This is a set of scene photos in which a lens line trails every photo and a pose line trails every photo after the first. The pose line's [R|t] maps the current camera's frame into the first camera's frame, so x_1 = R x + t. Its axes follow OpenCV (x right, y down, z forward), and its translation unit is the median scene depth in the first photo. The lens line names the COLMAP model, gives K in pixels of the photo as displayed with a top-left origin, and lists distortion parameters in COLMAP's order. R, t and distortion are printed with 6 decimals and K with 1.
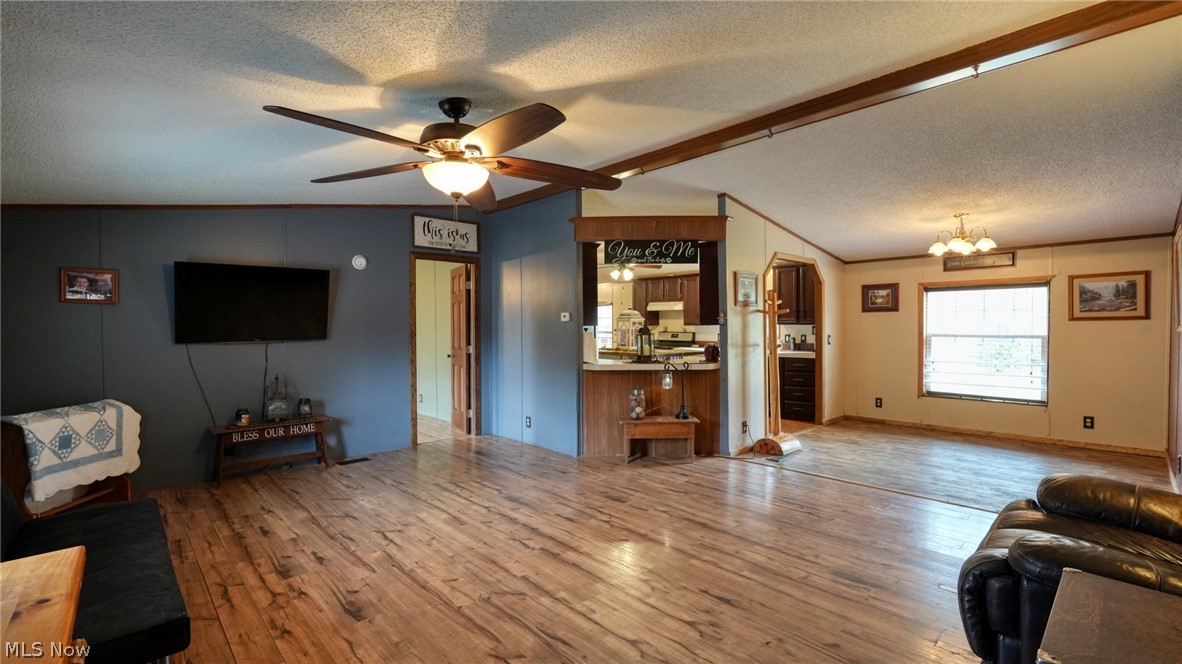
lens RADIAL K [[520.1, 0, 590.5], [0, 520.1, 331.6], [0, 0, 1]] dist [-0.005600, -0.000439]
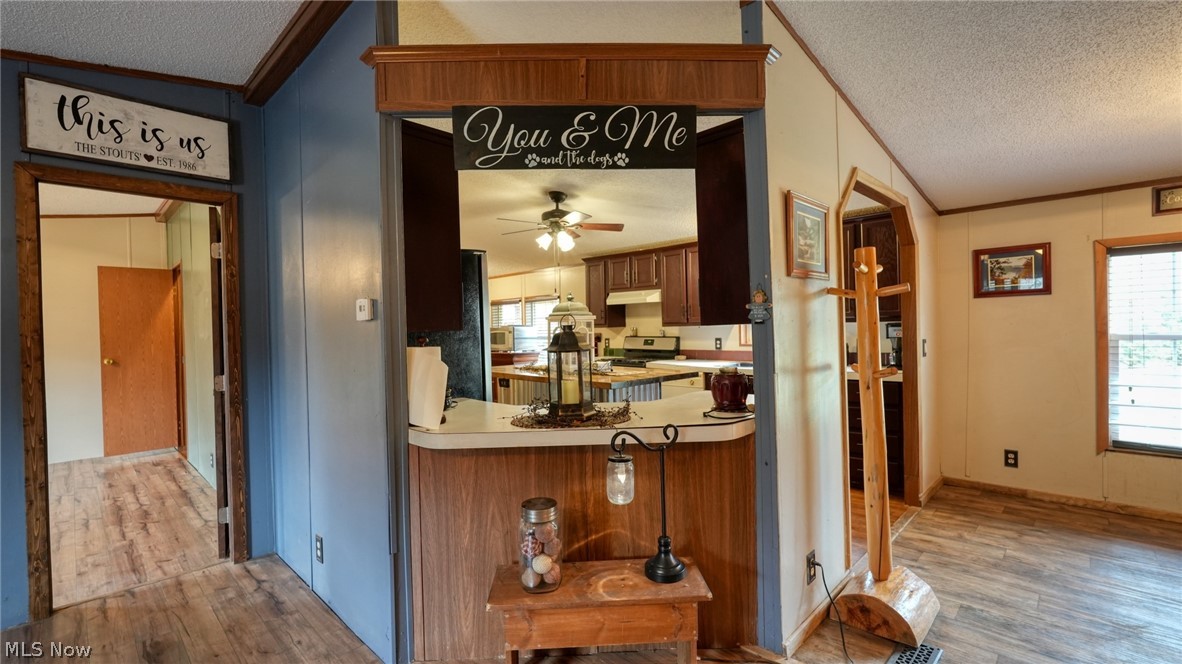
lens RADIAL K [[520.1, 0, 590.2], [0, 520.1, 329.4], [0, 0, 1]] dist [-0.005600, -0.000439]
pose [[0.999042, -0.016812, 0.040414, 0.101668], [0.017137, 0.999823, -0.007712, -0.007162], [-0.040277, 0.008397, 0.999153, 0.570696]]
